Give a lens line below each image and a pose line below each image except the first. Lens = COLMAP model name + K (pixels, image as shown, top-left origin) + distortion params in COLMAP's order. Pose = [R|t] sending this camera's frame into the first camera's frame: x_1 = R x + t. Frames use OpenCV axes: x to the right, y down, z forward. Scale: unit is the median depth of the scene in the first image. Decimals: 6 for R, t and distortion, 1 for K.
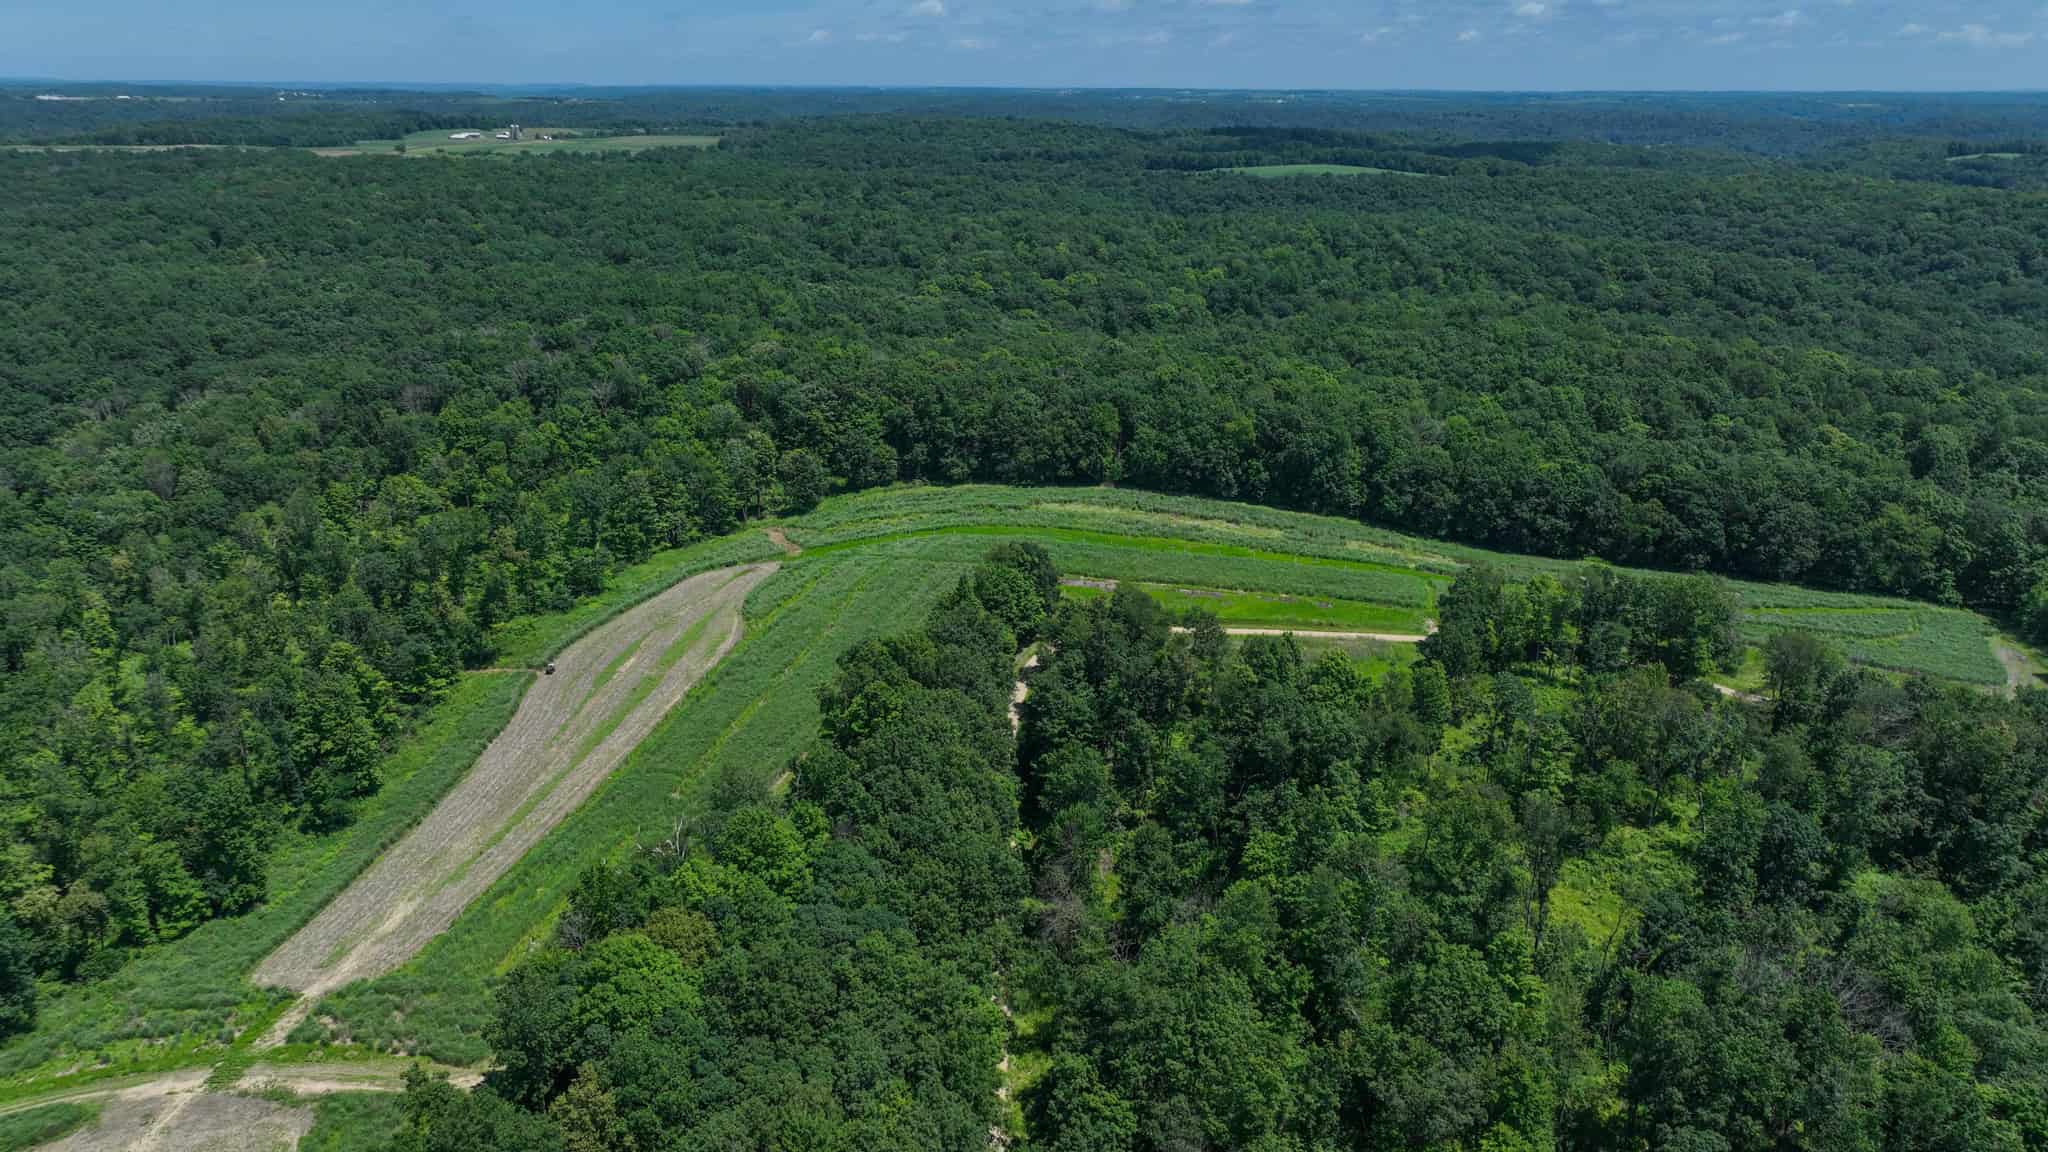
lens RADIAL K [[1440.3, 0, 1026.0], [0, 1440.3, 576.6], [0, 0, 1]] dist [-0.002900, 0.023537]
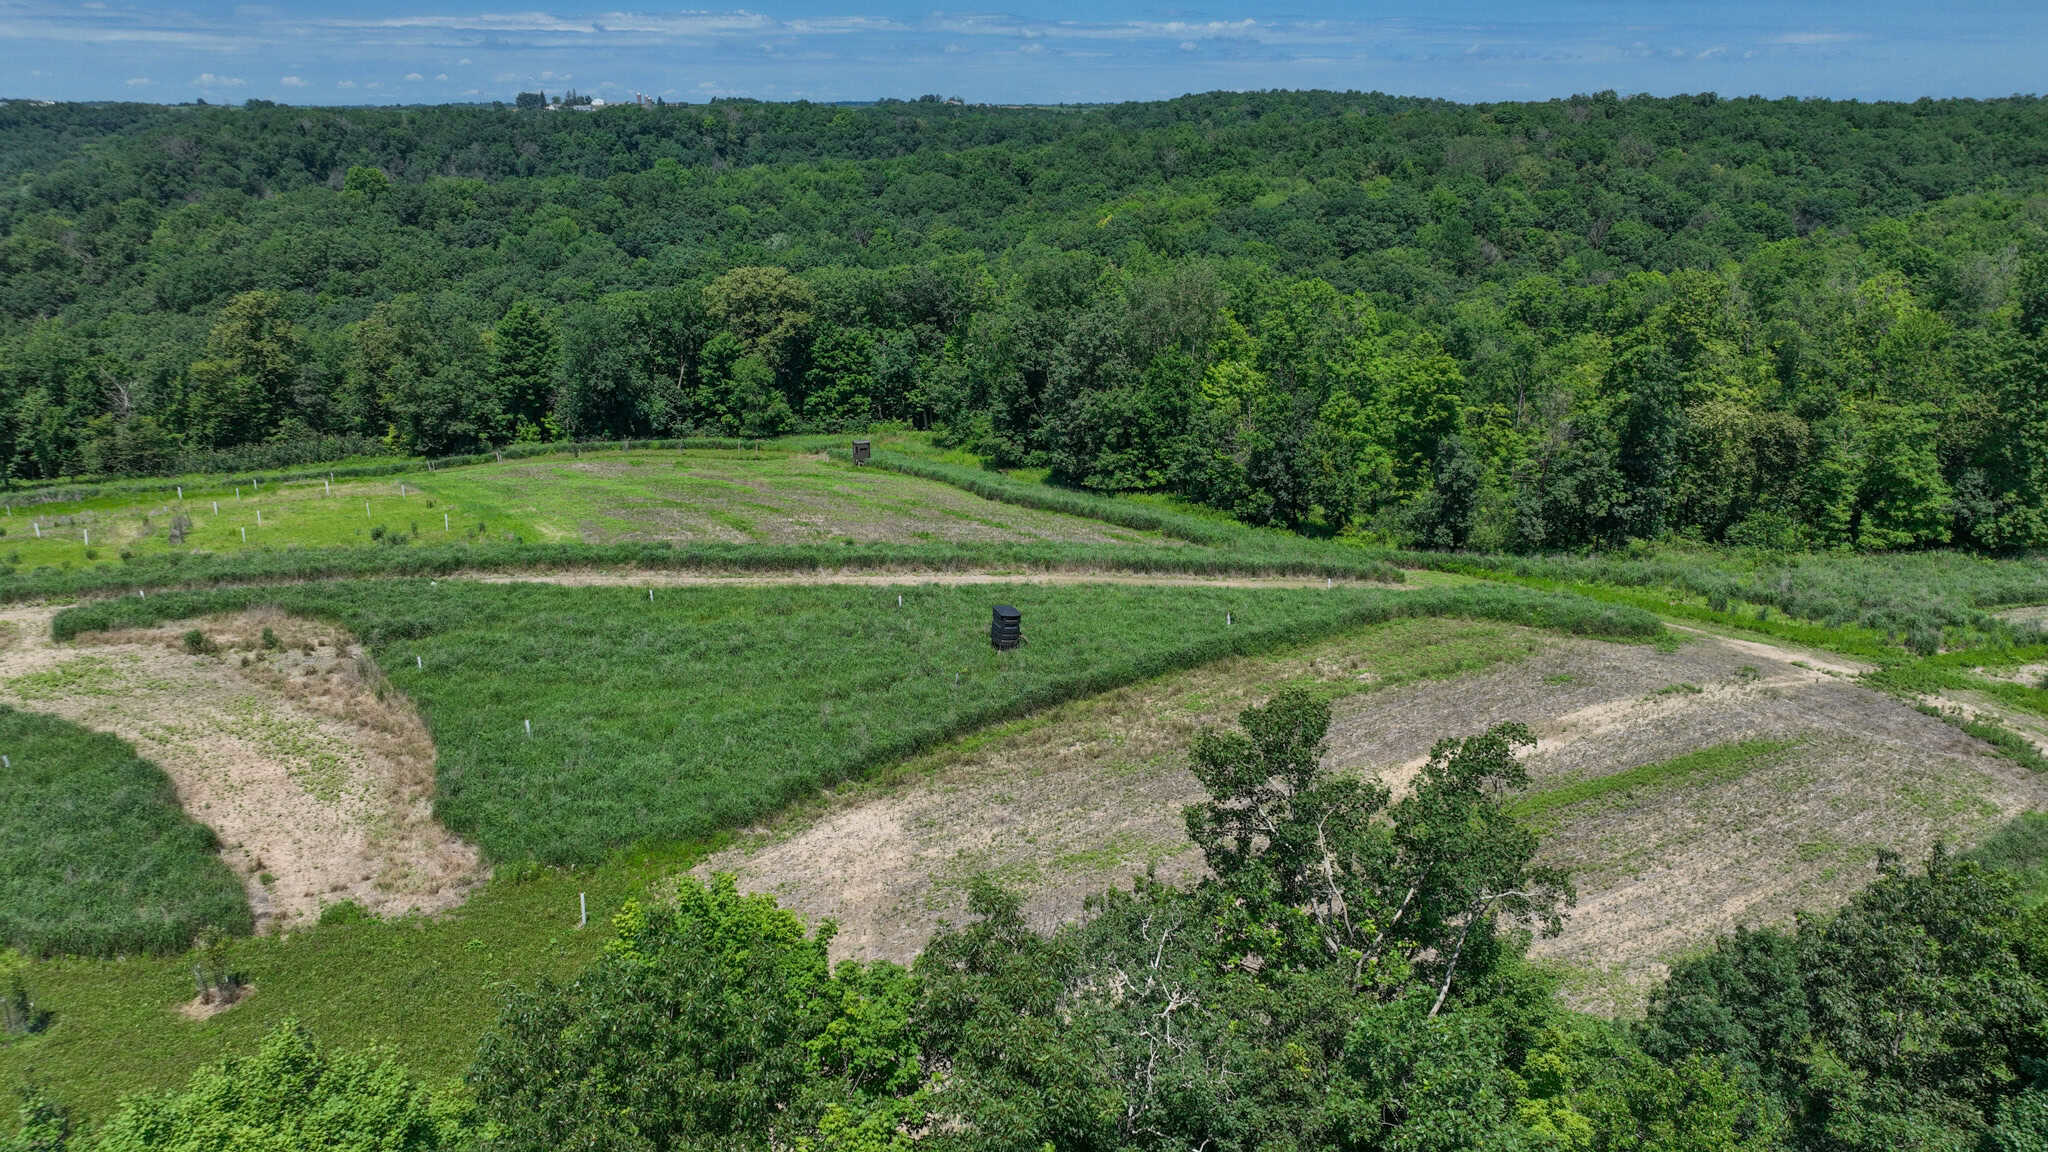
lens RADIAL K [[1440.3, 0, 1026.0], [0, 1440.3, 576.6], [0, 0, 1]] dist [-0.002900, 0.023537]
pose [[0.418140, 0.275620, -0.865559, -0.108432], [-0.294914, 0.942432, 0.157630, 0.138718], [0.859177, 0.189354, 0.475353, 0.208036]]
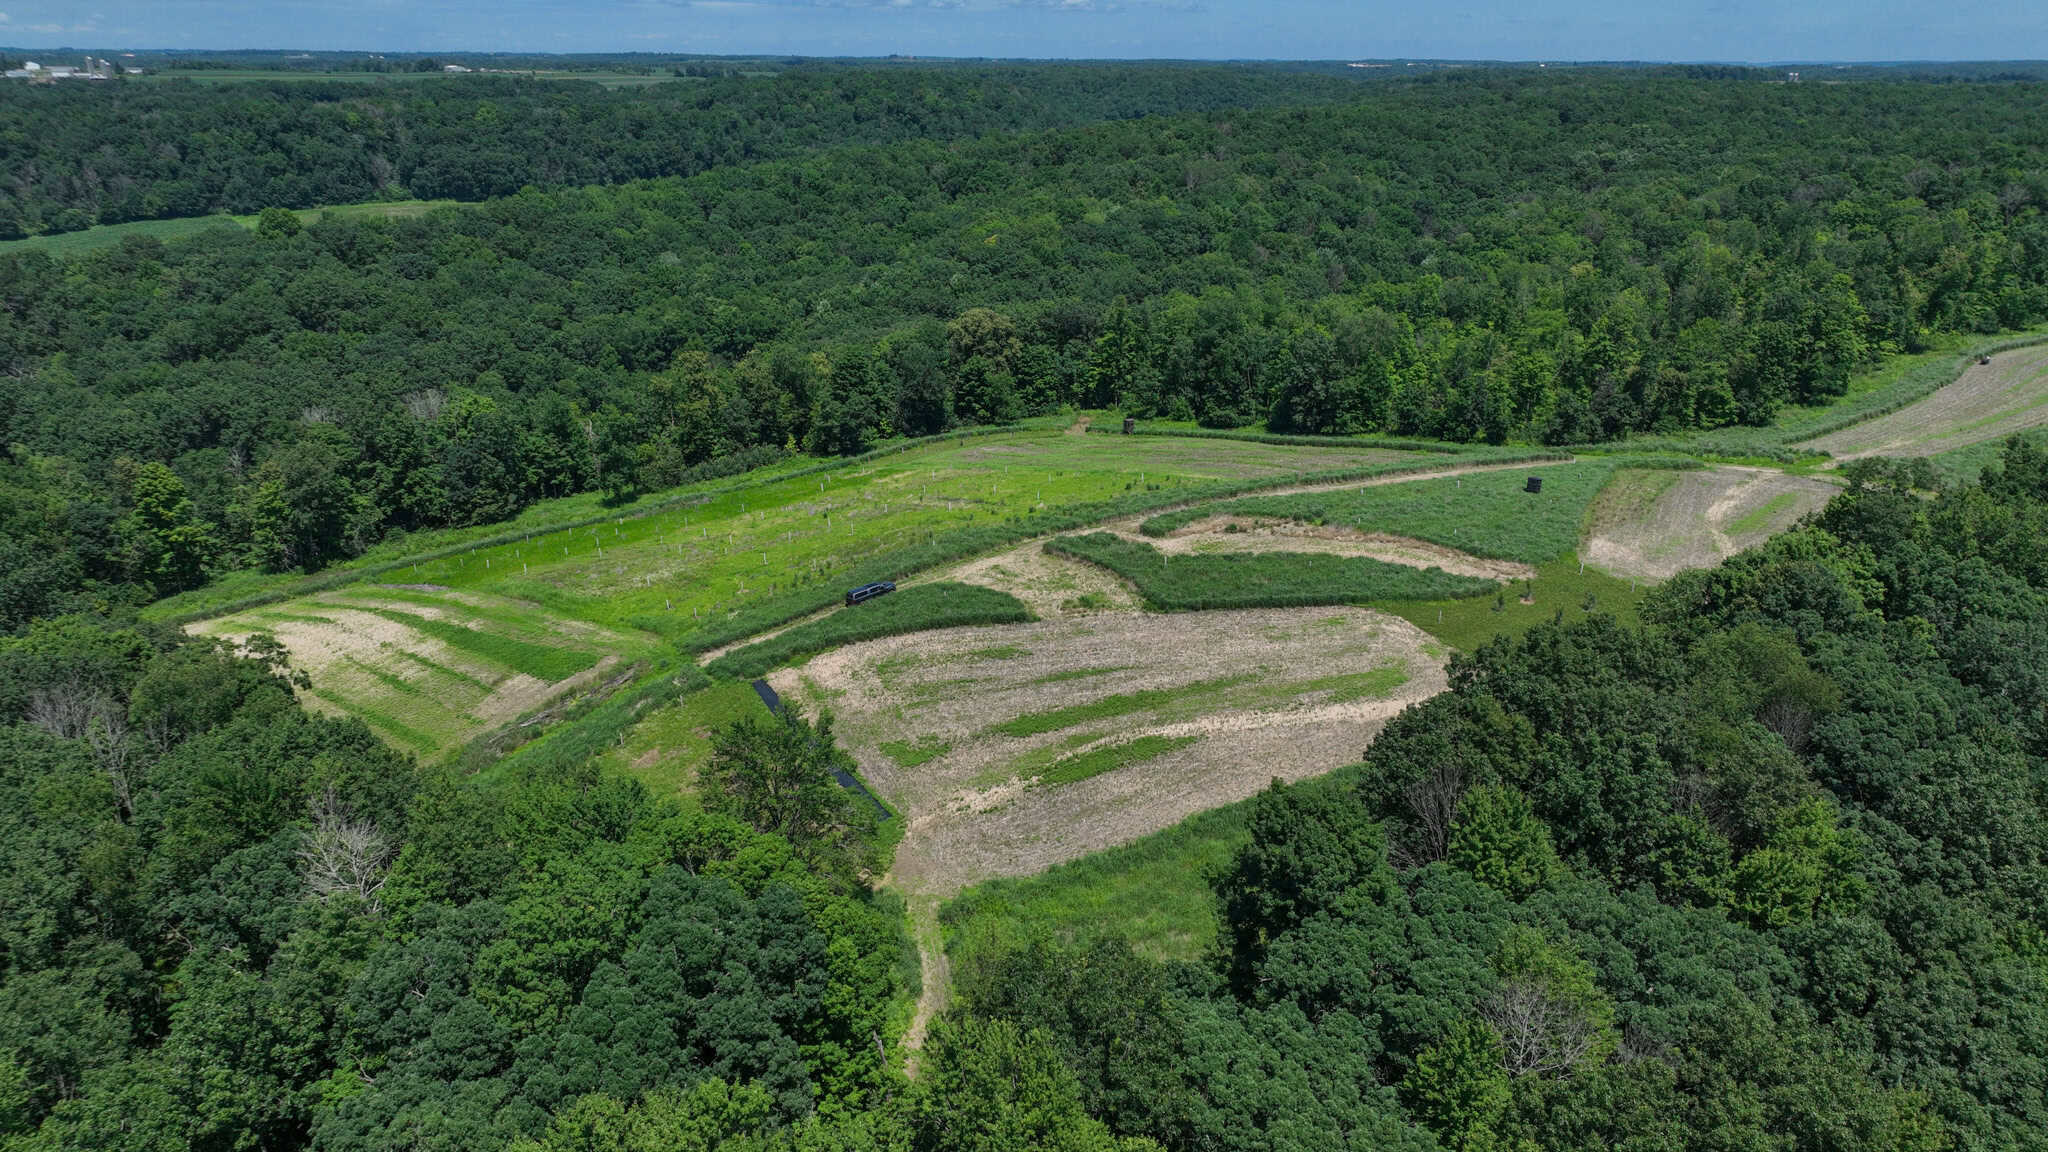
lens RADIAL K [[1440.3, 0, 1026.0], [0, 1440.3, 576.6], [0, 0, 1]] dist [-0.002900, 0.023537]
pose [[0.719040, 0.234066, -0.654365, -0.068493], [-0.226260, 0.969121, 0.098031, 0.204209], [0.657105, 0.077568, 0.749797, -0.220012]]
